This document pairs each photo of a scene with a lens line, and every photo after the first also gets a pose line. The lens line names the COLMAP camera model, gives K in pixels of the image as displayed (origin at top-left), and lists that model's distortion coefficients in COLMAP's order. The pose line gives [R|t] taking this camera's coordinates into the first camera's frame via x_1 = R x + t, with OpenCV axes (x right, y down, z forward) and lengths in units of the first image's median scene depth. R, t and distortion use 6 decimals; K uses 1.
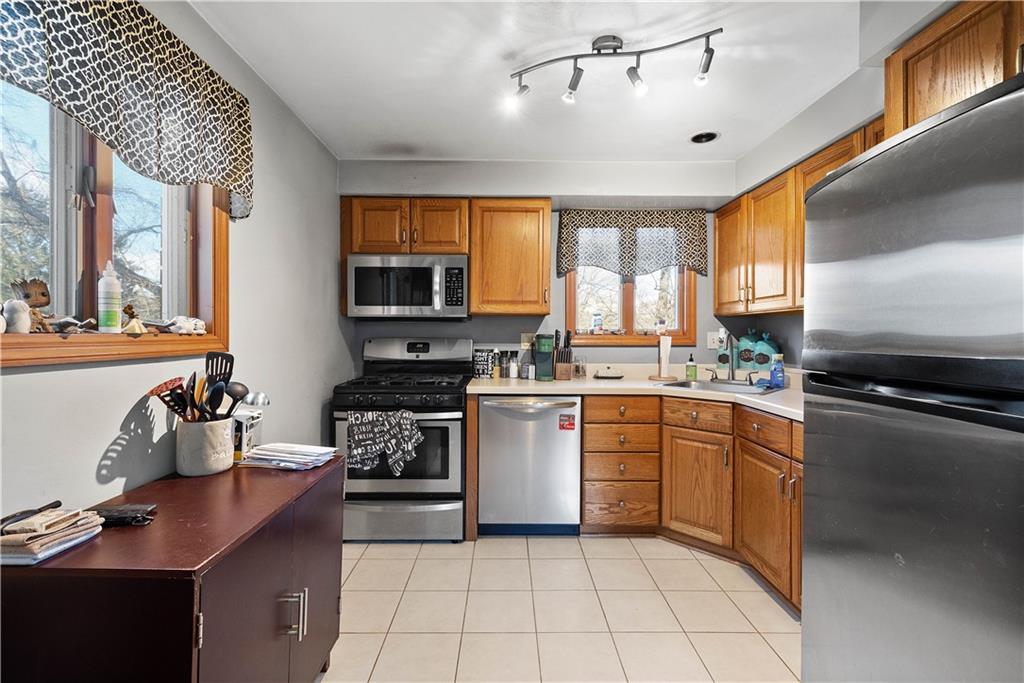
lens RADIAL K [[453.9, 0, 512.0], [0, 453.9, 341.5], [0, 0, 1]] dist [0.018264, -0.006309]
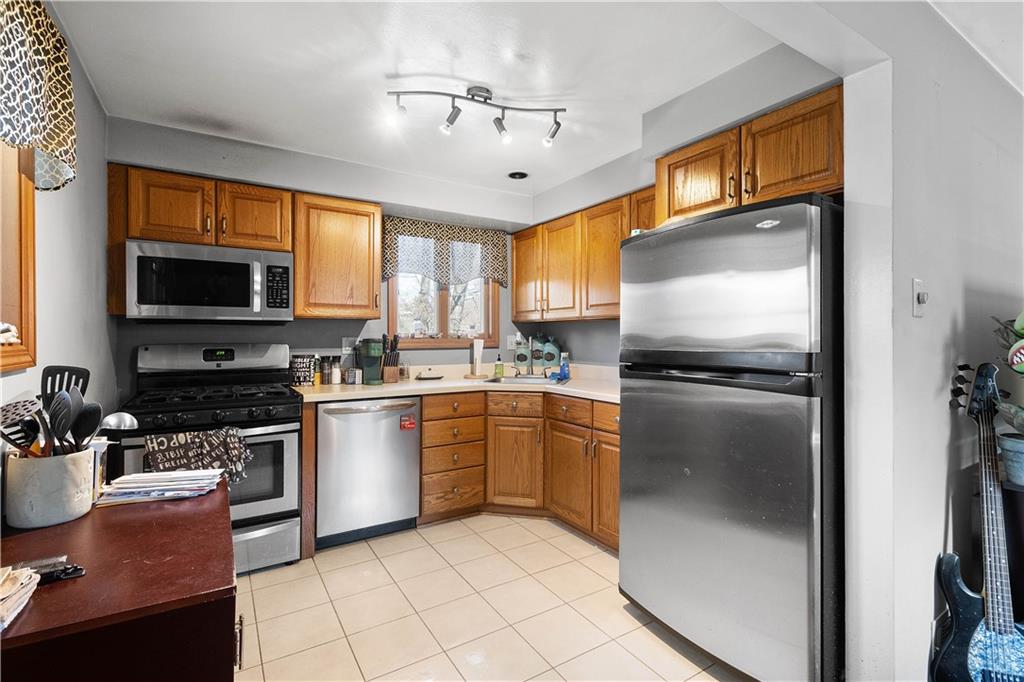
lens RADIAL K [[468.8, 0, 513.8], [0, 468.8, 348.8], [0, 0, 1]] dist [0.021423, -0.008192]
pose [[0.852591, -0.018860, 0.522238, -0.229814], [0.013275, 0.999808, 0.014433, -0.004444], [-0.522410, -0.005373, 0.852678, -0.054519]]
